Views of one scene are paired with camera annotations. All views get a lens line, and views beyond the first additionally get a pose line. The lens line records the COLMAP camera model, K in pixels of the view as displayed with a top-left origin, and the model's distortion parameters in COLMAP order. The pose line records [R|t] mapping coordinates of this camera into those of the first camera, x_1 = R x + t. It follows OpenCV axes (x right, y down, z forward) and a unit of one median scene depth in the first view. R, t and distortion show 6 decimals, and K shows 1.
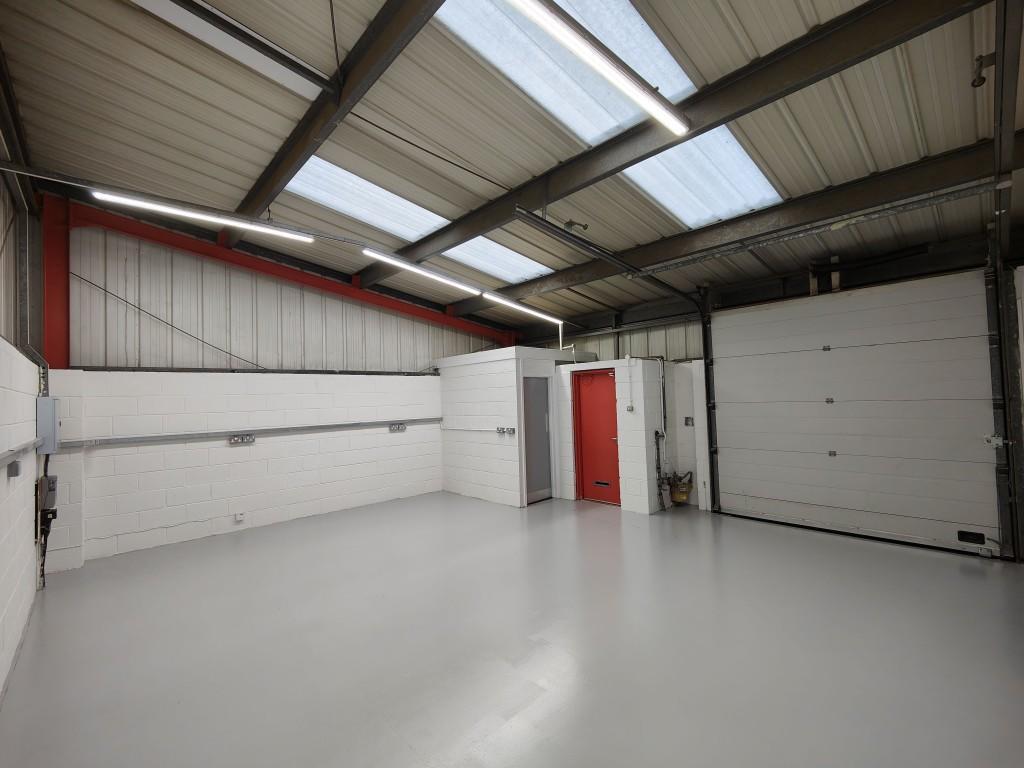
lens RADIAL K [[419.4, 0, 513.2], [0, 419.4, 374.5], [0, 0, 1]] dist [-0.028175, -0.000423]
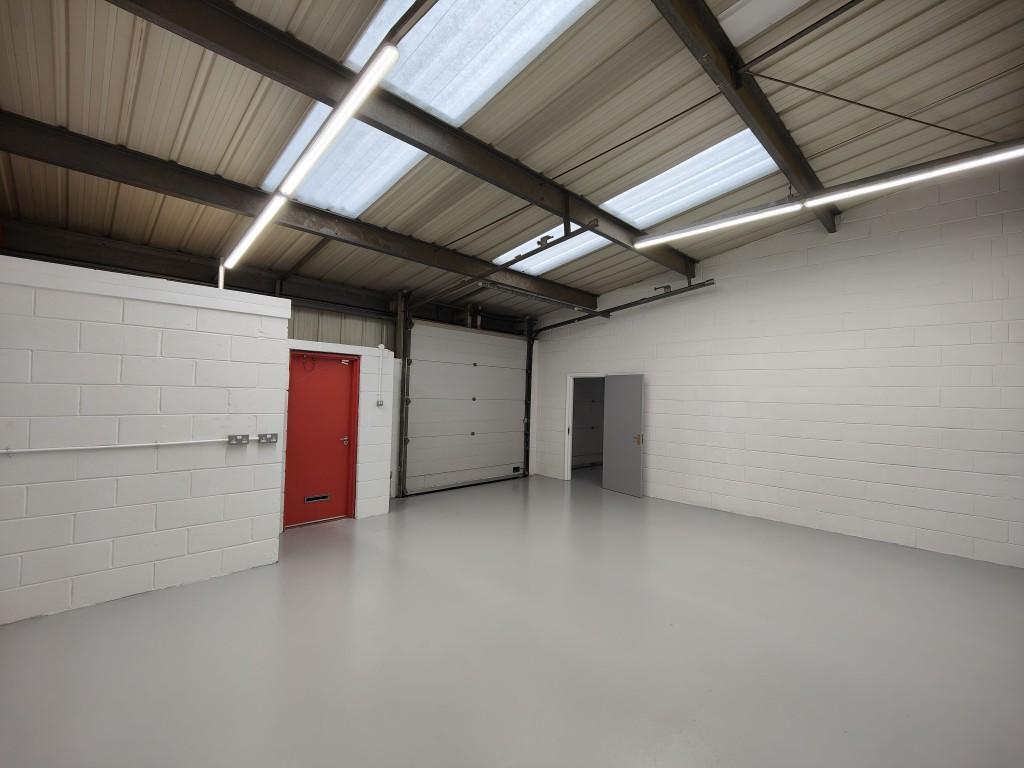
lens RADIAL K [[445.4, 0, 512.0], [0, 445.4, 384.0], [0, 0, 1]] dist [0.046024, 0.000100]
pose [[-0.037954, 0.049890, 0.998033, -0.579856], [-0.082554, 0.995182, -0.052886, 0.054900], [-0.995864, -0.084399, -0.033652, 0.603020]]
